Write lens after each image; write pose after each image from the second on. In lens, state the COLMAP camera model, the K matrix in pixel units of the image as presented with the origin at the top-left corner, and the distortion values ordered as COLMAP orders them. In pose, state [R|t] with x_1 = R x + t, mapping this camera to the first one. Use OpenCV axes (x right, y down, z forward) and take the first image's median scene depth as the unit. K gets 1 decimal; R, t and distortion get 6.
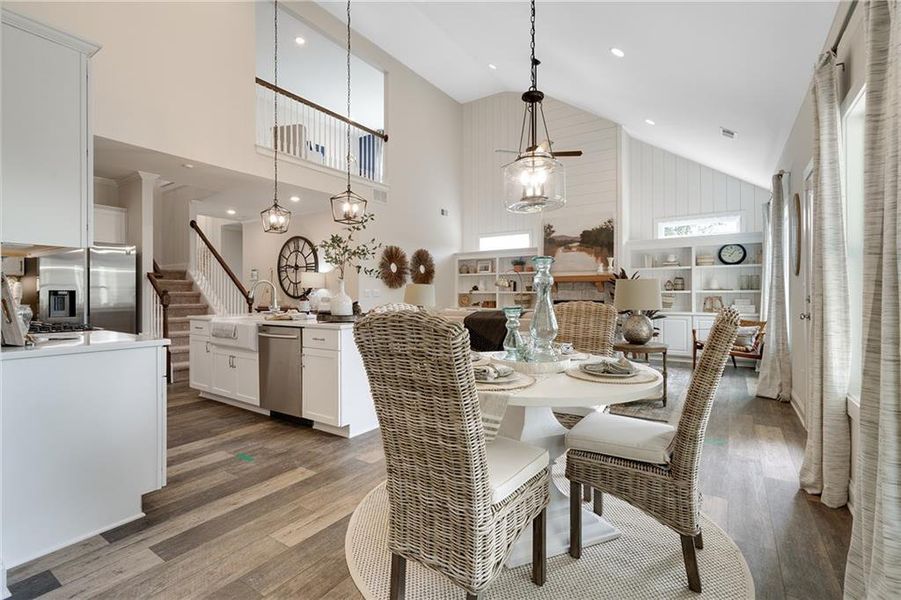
lens RADIAL K [[436.1, 0, 451.0], [0, 436.1, 295.7], [0, 0, 1]] dist [-0.001671, -0.000381]
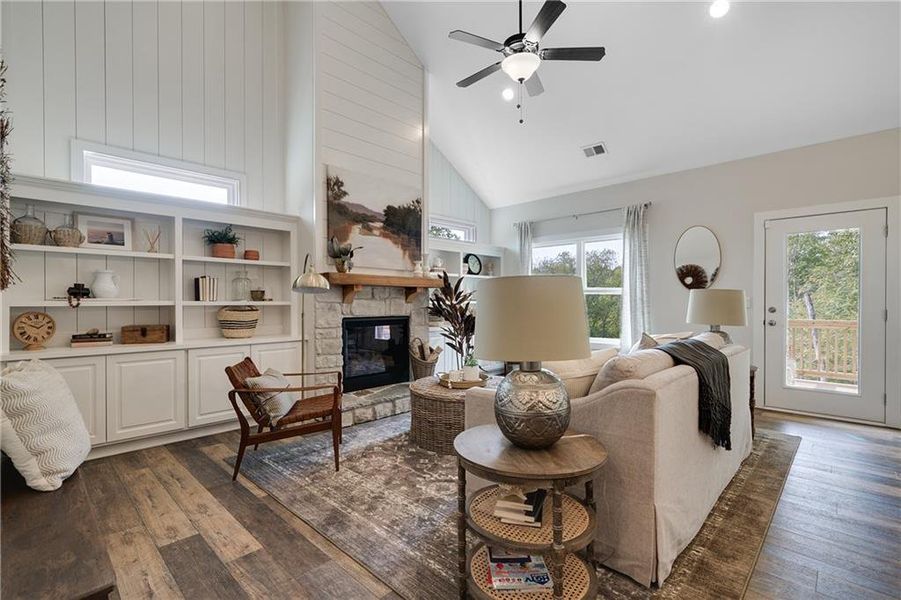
lens RADIAL K [[419.0, 0, 449.0], [0, 419.0, 301.9], [0, 0, 1]] dist [0.000150, -0.000014]
pose [[0.149416, 0.001208, 0.988774, -0.276505], [0.005701, 0.999982, -0.002084, -0.007859], [-0.988758, 0.005948, 0.149407, 0.809225]]
